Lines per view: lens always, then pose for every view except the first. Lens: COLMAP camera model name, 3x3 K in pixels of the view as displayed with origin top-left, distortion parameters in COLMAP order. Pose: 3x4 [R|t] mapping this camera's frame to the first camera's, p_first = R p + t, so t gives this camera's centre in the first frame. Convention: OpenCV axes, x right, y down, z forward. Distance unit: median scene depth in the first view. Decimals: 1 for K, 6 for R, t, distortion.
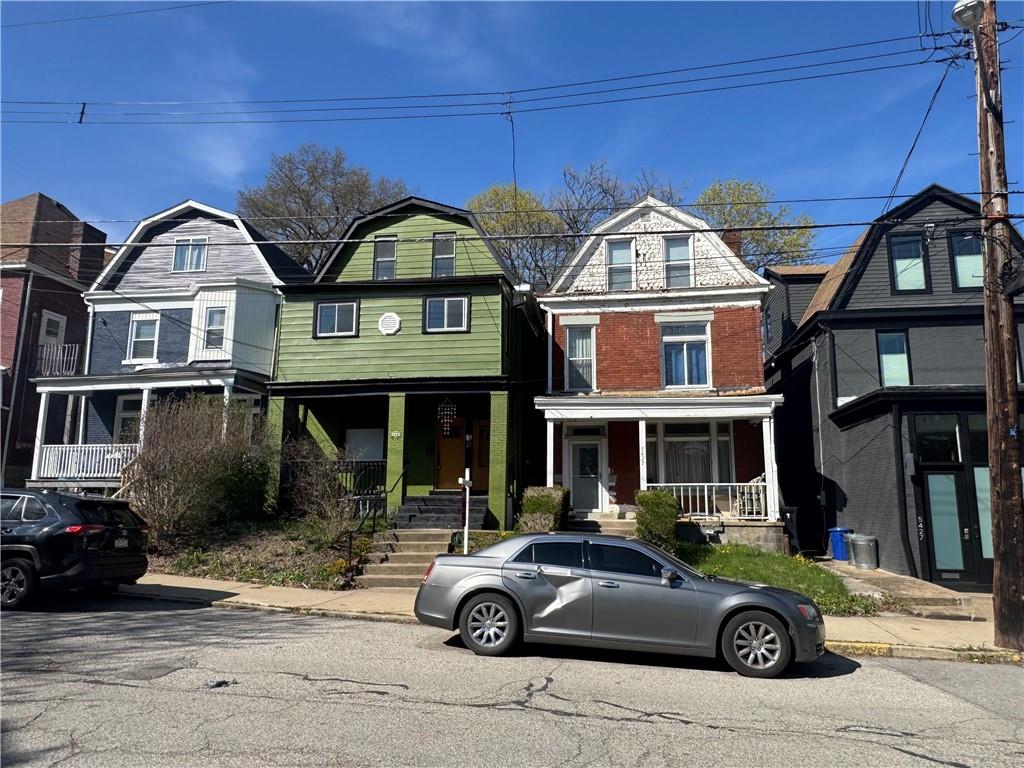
lens RADIAL K [[700.4, 0, 511.6], [0, 700.4, 387.9], [0, 0, 1]] dist [0.000487, 0.005681]
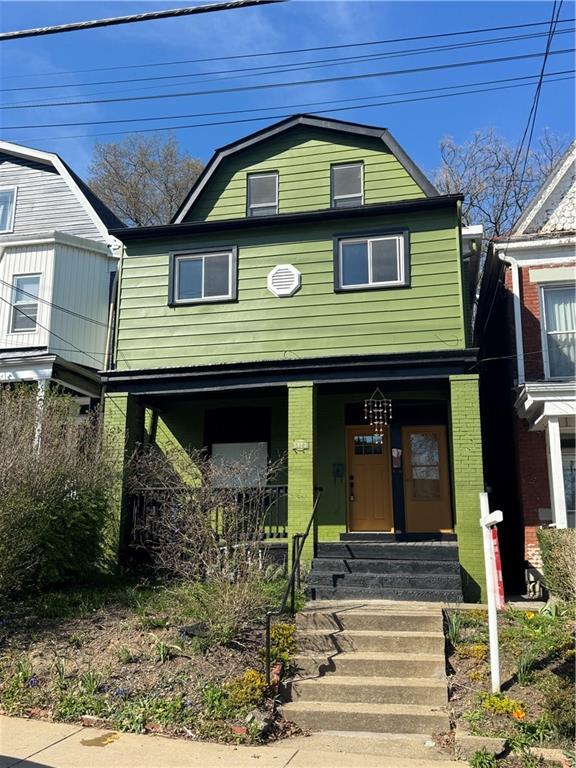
lens RADIAL K [[692.5, 0, 287.4], [0, 692.5, 387.7], [0, 0, 1]] dist [0.067383, -0.060320]
pose [[0.998589, -0.016943, -0.050321, -0.133610], [0.014103, 0.998317, -0.056252, 0.045459], [0.051189, 0.055463, 0.997148, 0.336306]]
